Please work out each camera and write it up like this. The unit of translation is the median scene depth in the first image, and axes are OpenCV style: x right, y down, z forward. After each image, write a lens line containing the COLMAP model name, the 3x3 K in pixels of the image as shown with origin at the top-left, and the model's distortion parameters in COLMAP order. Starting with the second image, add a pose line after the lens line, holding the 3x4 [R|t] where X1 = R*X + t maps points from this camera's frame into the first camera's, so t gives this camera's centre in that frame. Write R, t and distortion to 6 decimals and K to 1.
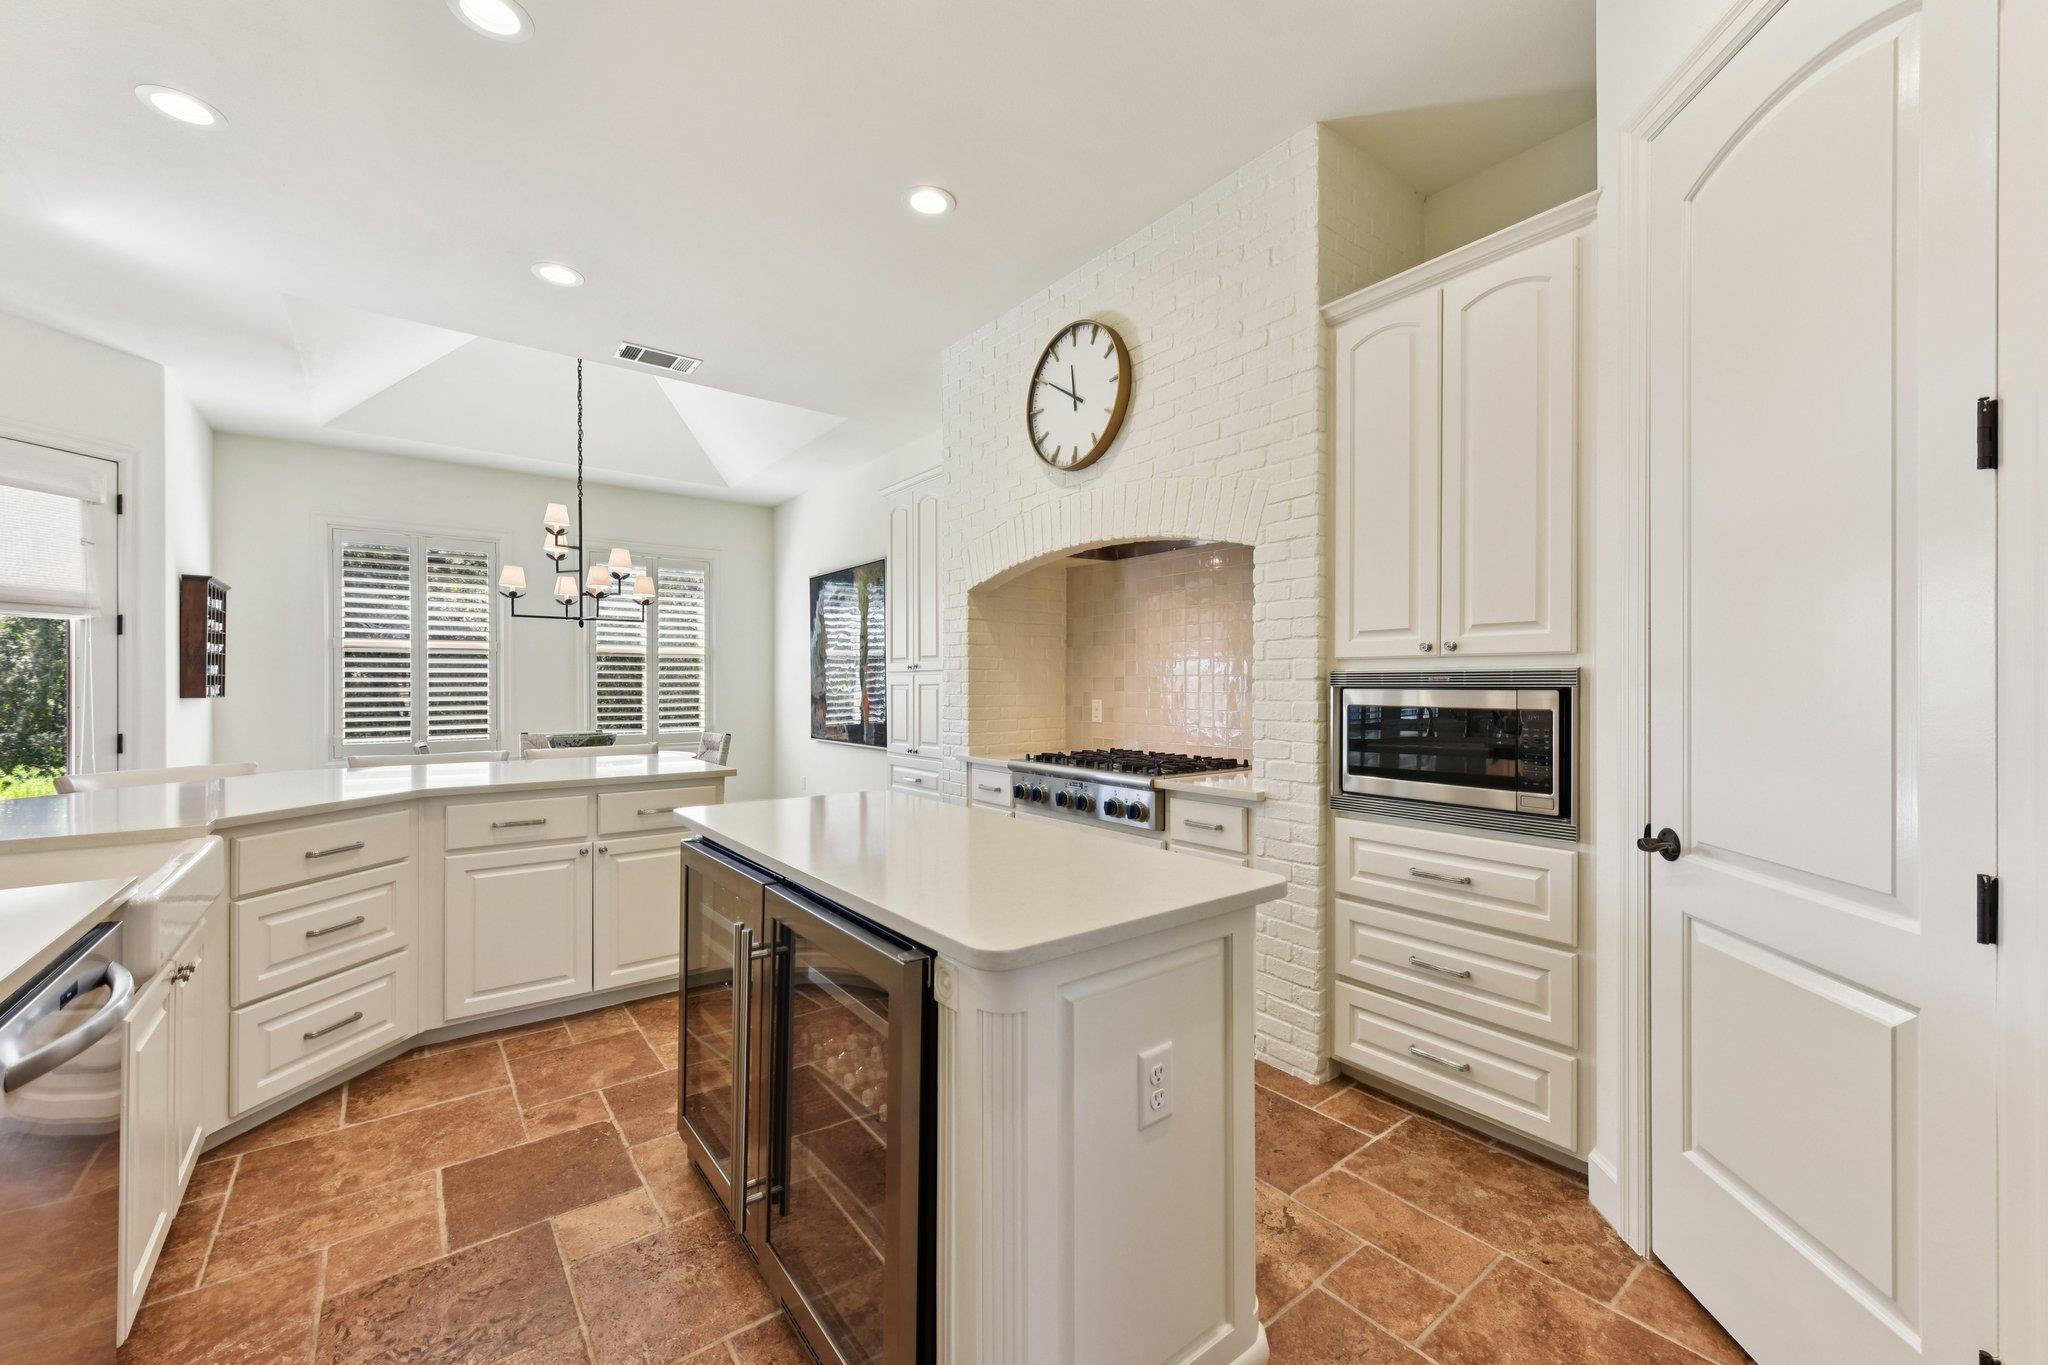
lens RADIAL K [[805.2, 0, 1024.0], [0, 805.2, 682.5], [0, 0, 1]] dist [-0.000265, 0.000038]
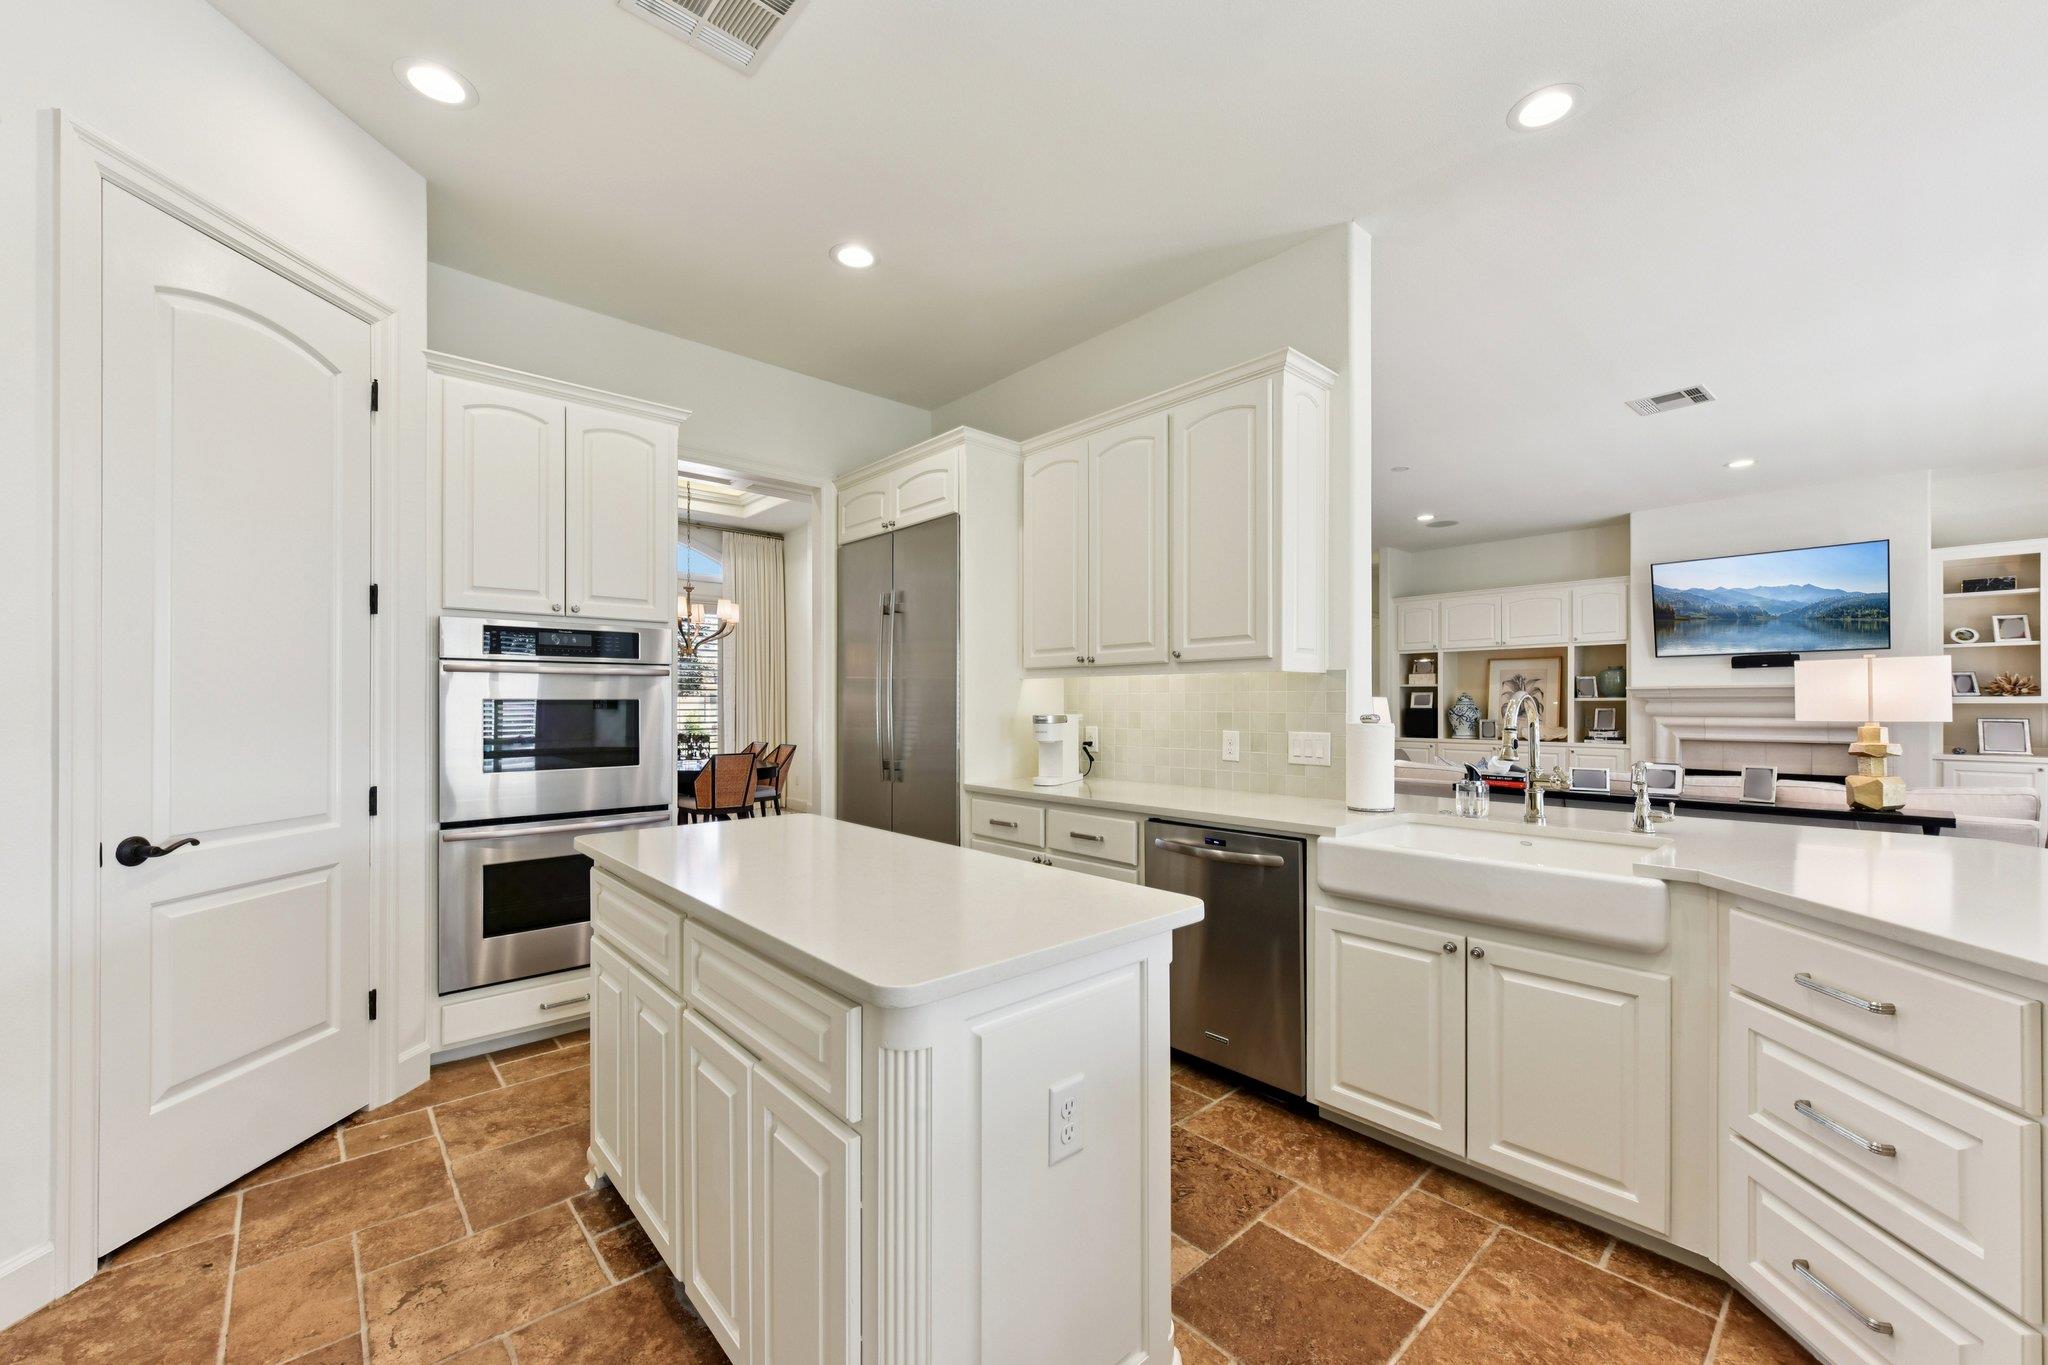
lens RADIAL K [[818.4, 0, 1032.7], [0, 818.4, 707.0], [0, 0, 1]] dist [0.001556, 0.000250]
pose [[-0.996150, -0.000573, -0.087660, -0.220927], [-0.000606, 1.000000, 0.000353, 0.001994], [0.087660, 0.000405, -0.996150, 1.514006]]
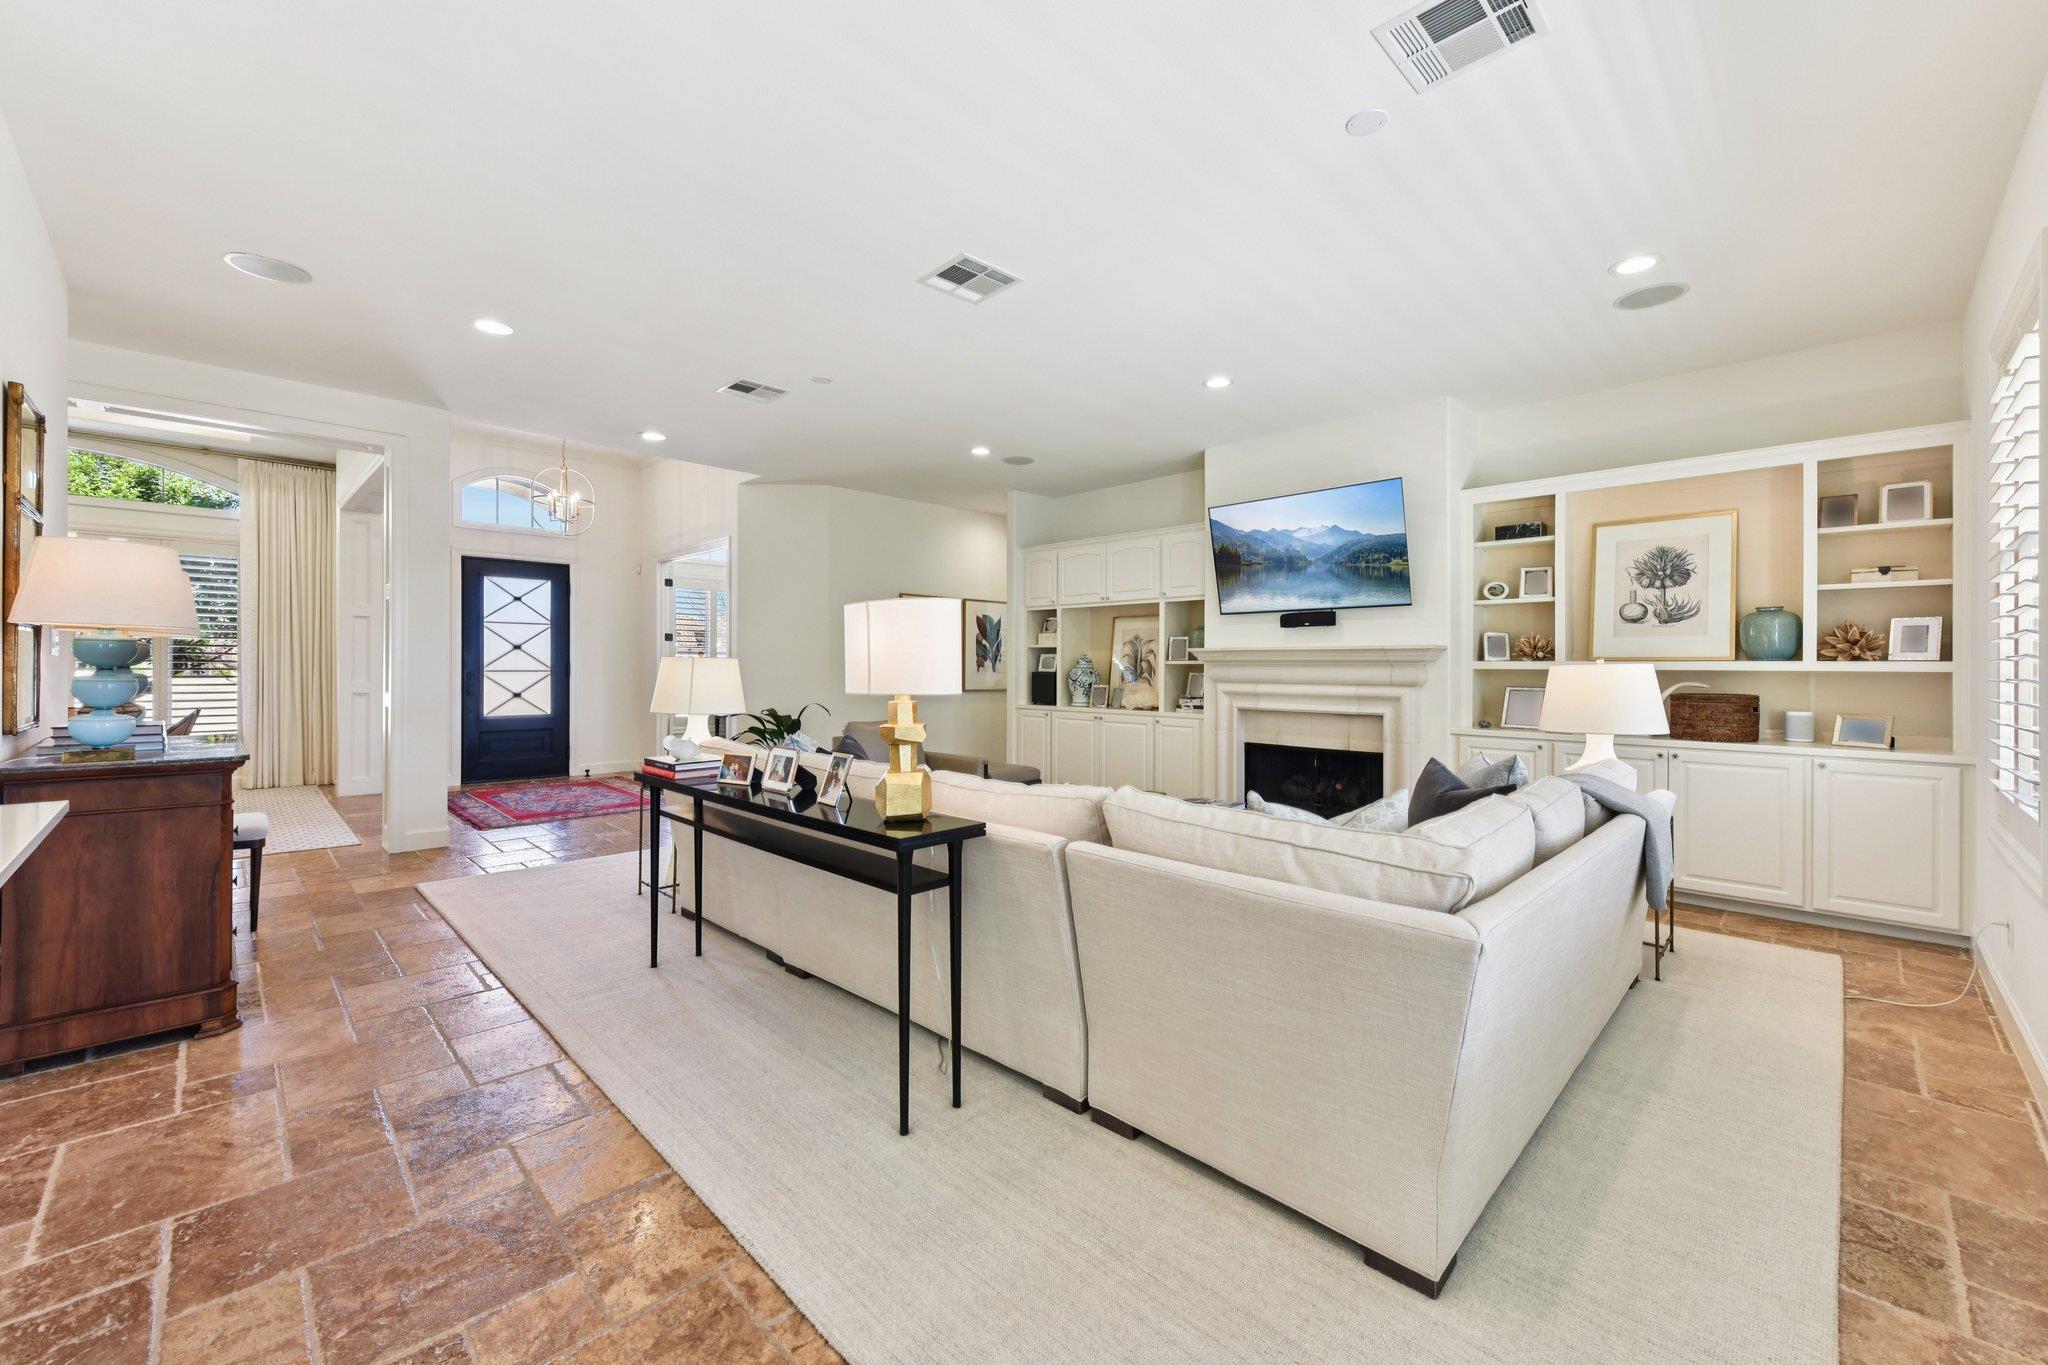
lens RADIAL K [[818.0, 0, 1042.3], [0, 818.0, 669.0], [0, 0, 1]] dist [0.004300, 0.000388]
pose [[-0.990719, -0.006392, -0.135777, -1.765076], [-0.006452, 0.999979, -0.000002, -0.002629], [0.135774, 0.000874, -0.990739, 1.249046]]
